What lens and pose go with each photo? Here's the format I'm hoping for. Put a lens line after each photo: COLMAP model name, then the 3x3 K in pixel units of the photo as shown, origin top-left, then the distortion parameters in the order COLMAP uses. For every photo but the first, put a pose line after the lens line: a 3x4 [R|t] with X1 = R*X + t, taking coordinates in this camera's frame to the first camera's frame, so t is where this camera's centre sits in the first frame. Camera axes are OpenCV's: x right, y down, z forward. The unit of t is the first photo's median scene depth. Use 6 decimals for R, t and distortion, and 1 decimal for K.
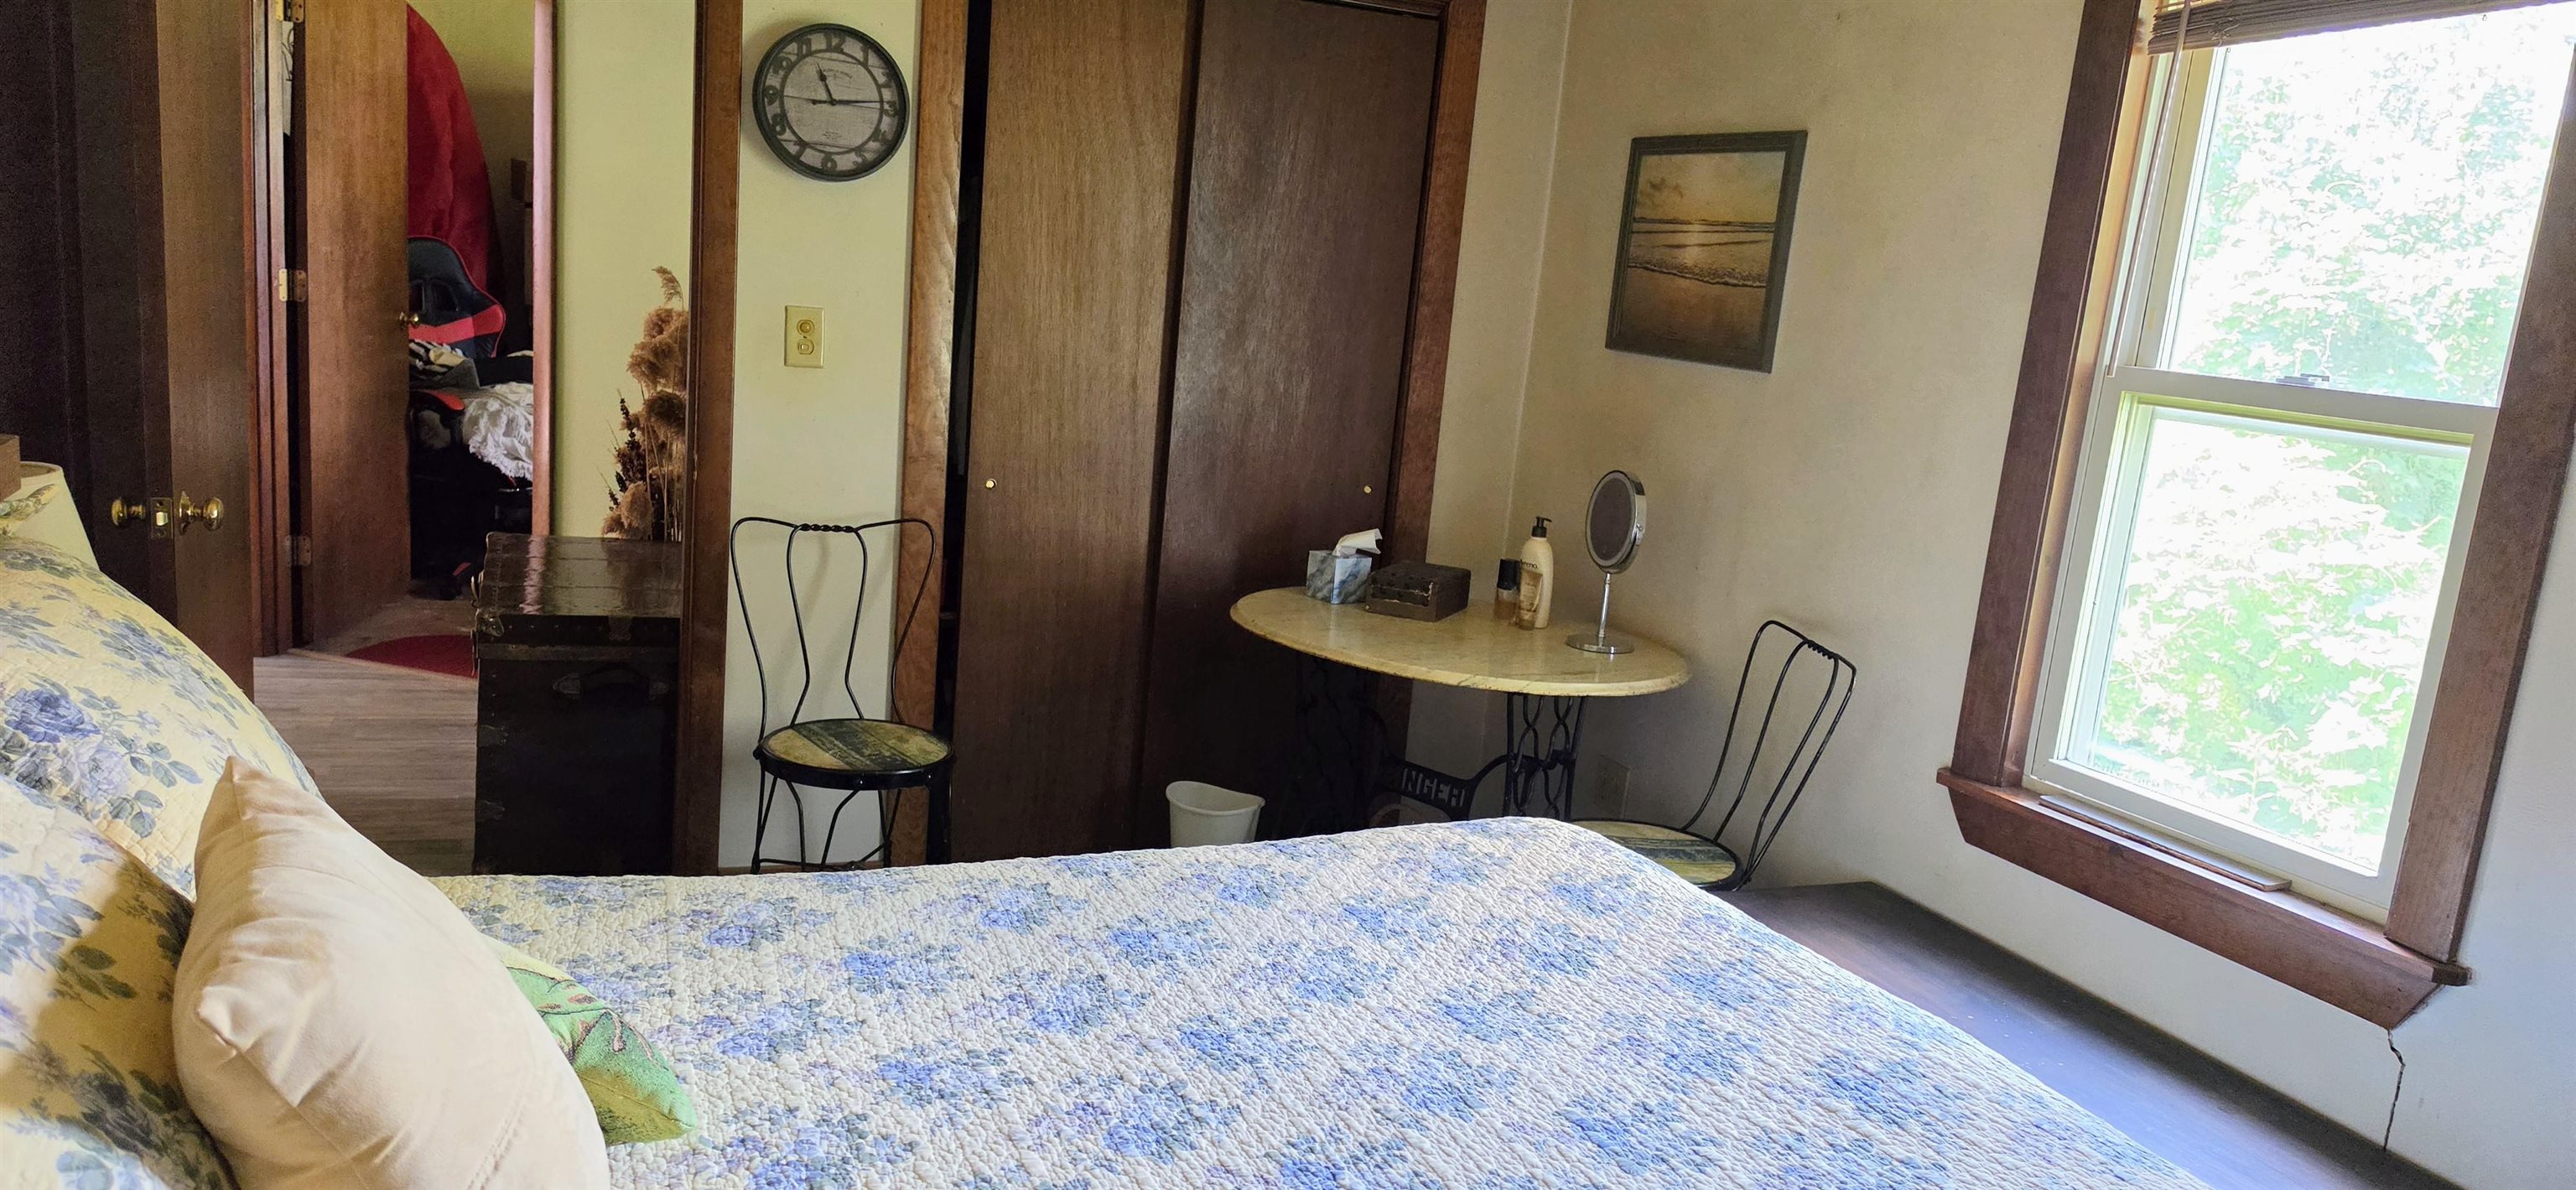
lens RADIAL K [[1794.7, 0, 1280.7], [0, 1794.7, 602.1], [0, 0, 1]] dist [0.079805, -0.087389]
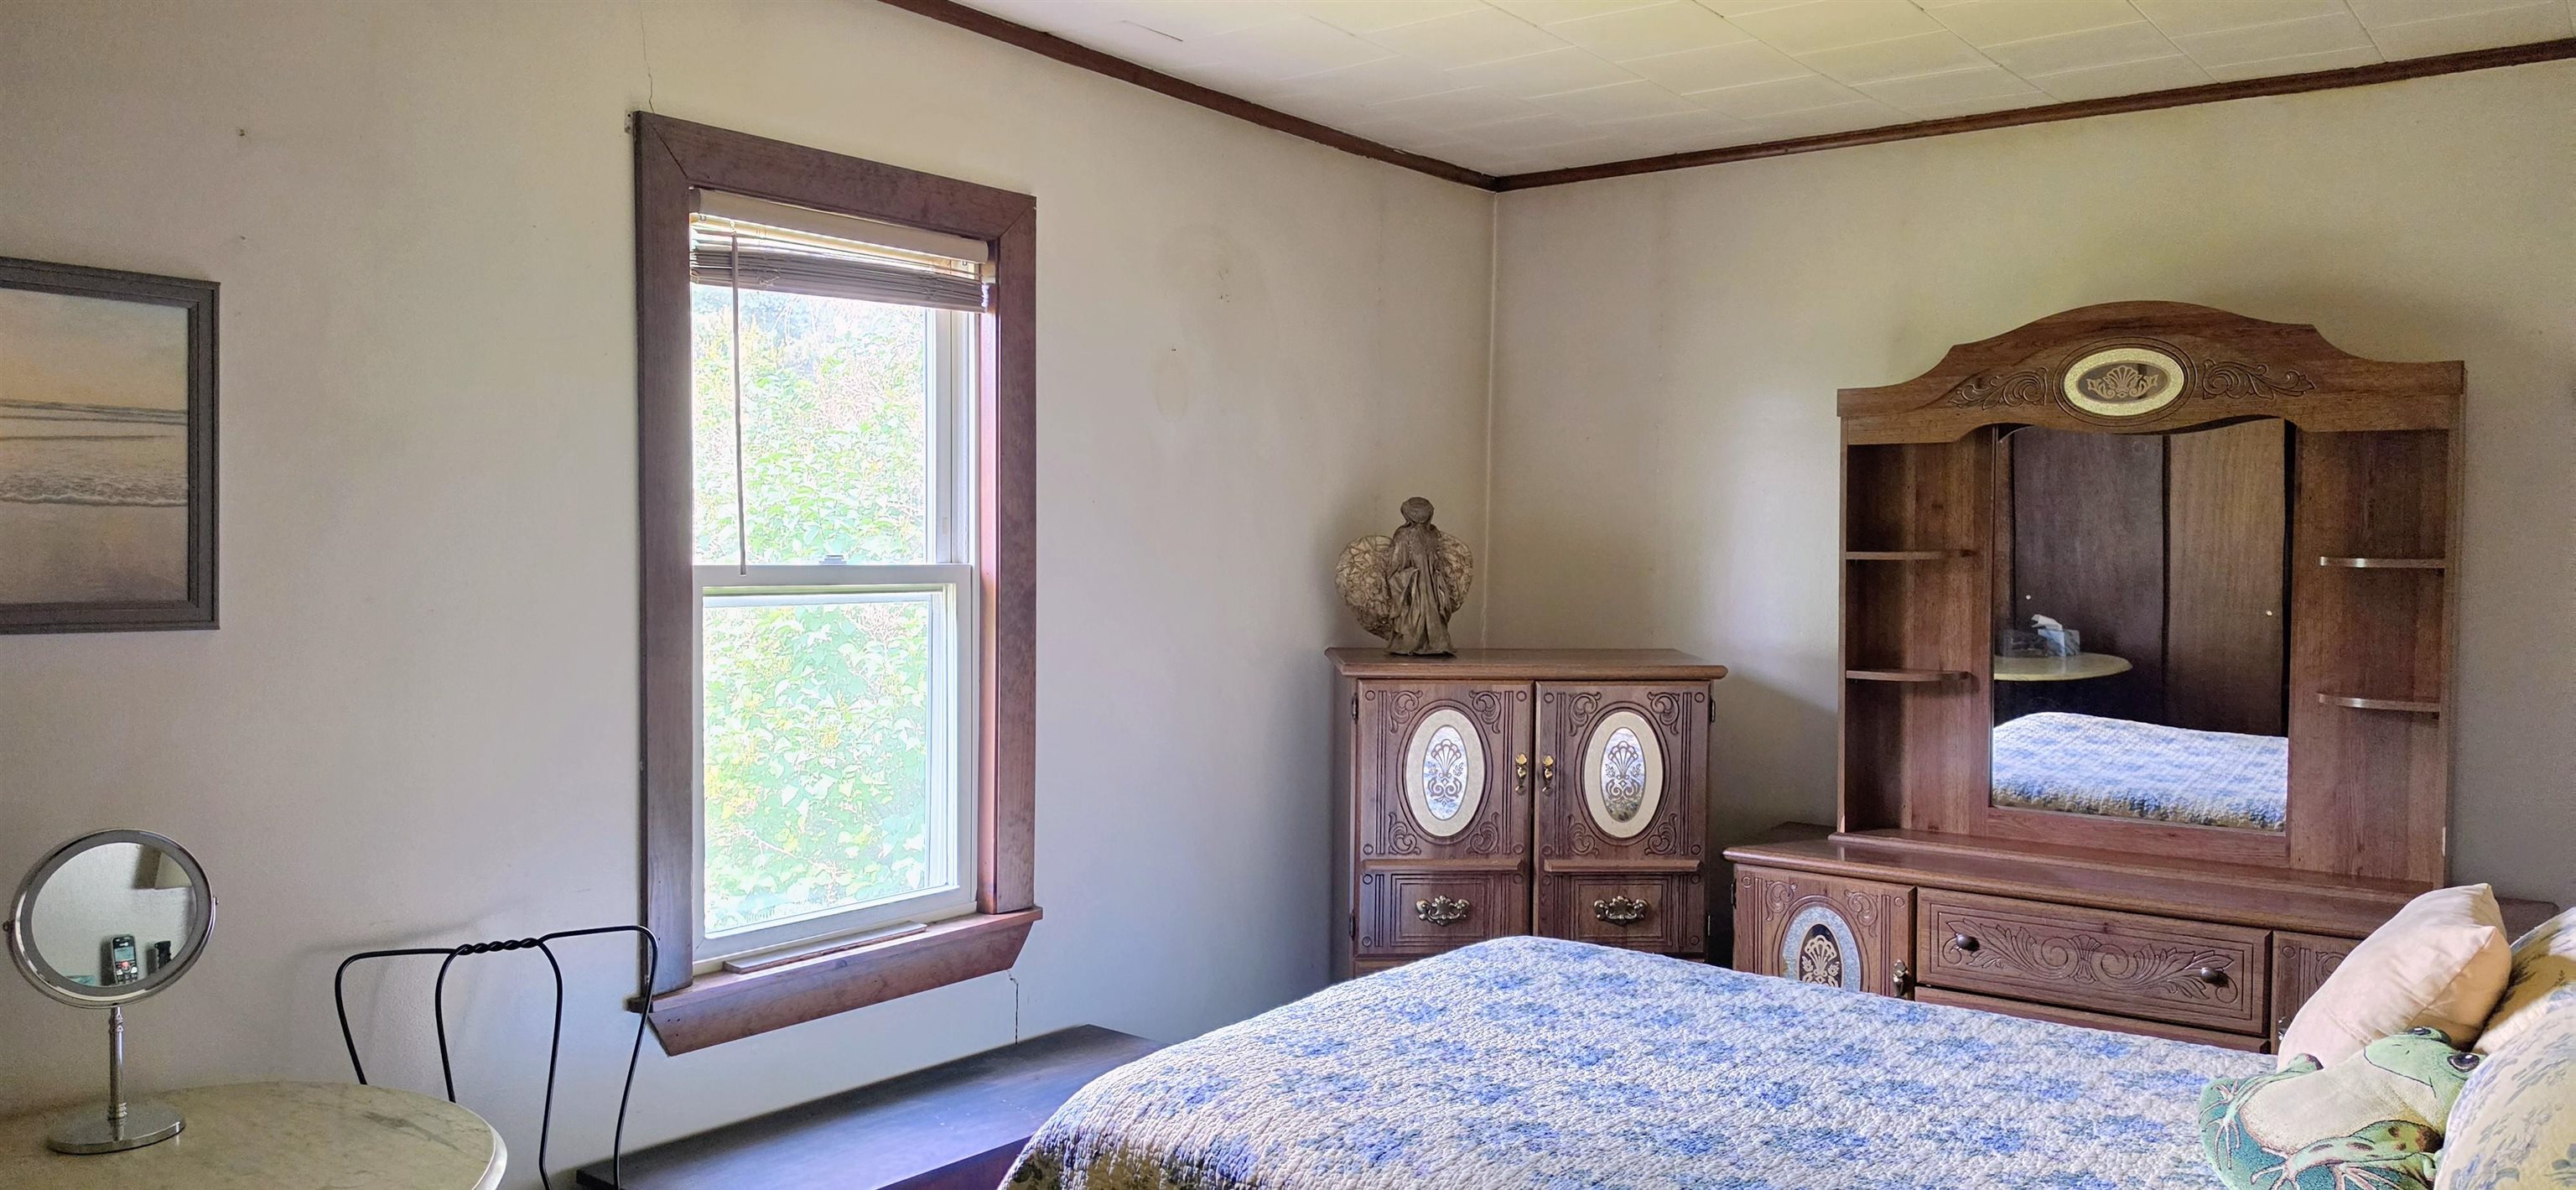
lens RADIAL K [[1794.7, 0, 1279.0], [0, 1794.7, 588.7], [0, 0, 1]] dist [0.079805, -0.087389]
pose [[-0.499380, -0.125323, 0.857271, -0.527300], [0.098688, 0.974814, 0.199995, -0.245544], [-0.860744, 0.184476, -0.474435, 1.004080]]
